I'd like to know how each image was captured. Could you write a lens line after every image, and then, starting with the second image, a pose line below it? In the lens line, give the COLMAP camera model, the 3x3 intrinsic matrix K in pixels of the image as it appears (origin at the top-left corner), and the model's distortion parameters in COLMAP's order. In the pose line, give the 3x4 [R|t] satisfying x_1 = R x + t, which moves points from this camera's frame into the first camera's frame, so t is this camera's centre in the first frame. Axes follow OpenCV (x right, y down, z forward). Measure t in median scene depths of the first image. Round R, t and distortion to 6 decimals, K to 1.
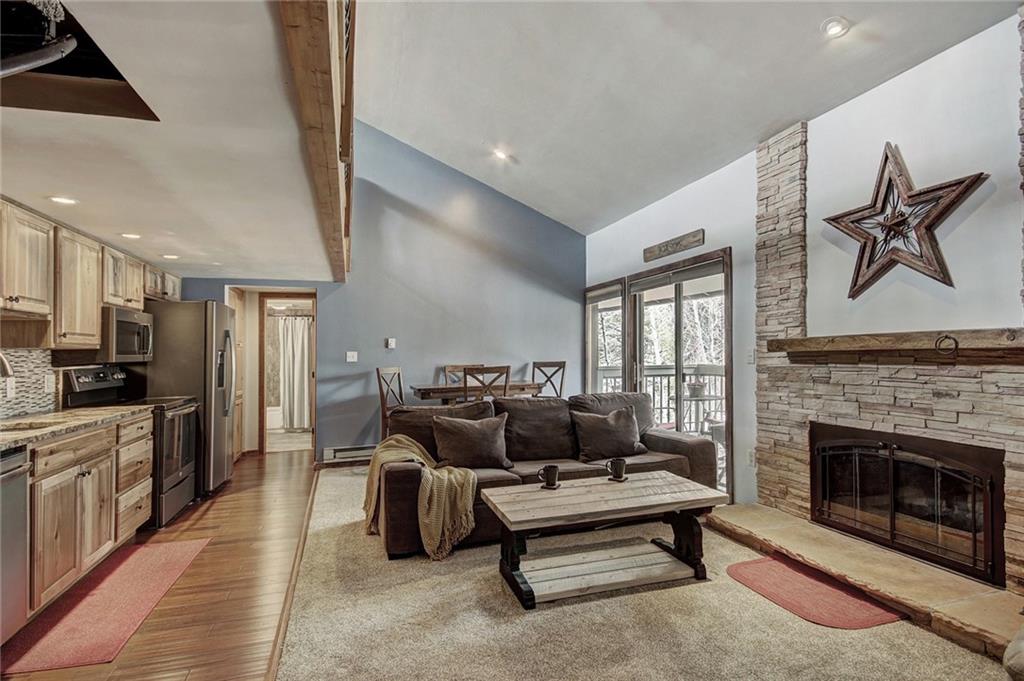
lens RADIAL K [[507.2, 0, 512.1], [0, 507.2, 331.0], [0, 0, 1]] dist [0.010484, -0.008252]
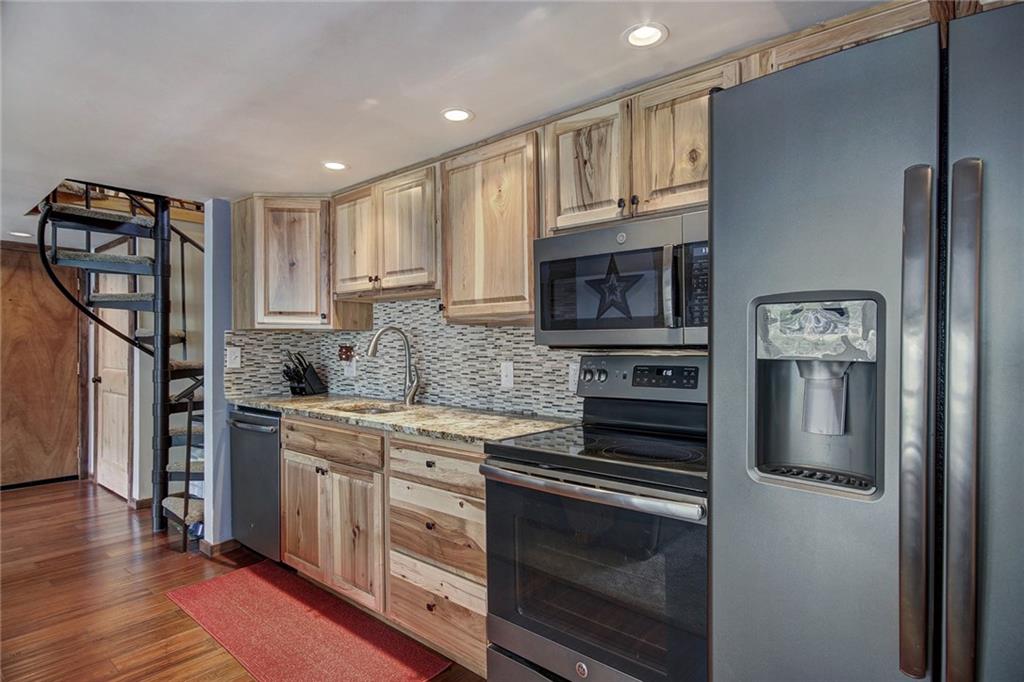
lens RADIAL K [[551.4, 0, 509.4], [0, 551.4, 345.9], [0, 0, 1]] dist [0.003189, 0.002432]
pose [[-0.857699, 0.015308, -0.513925, -0.472397], [0.035590, 0.998927, -0.029643, 0.078750], [0.512919, -0.043715, -0.857323, 1.478970]]
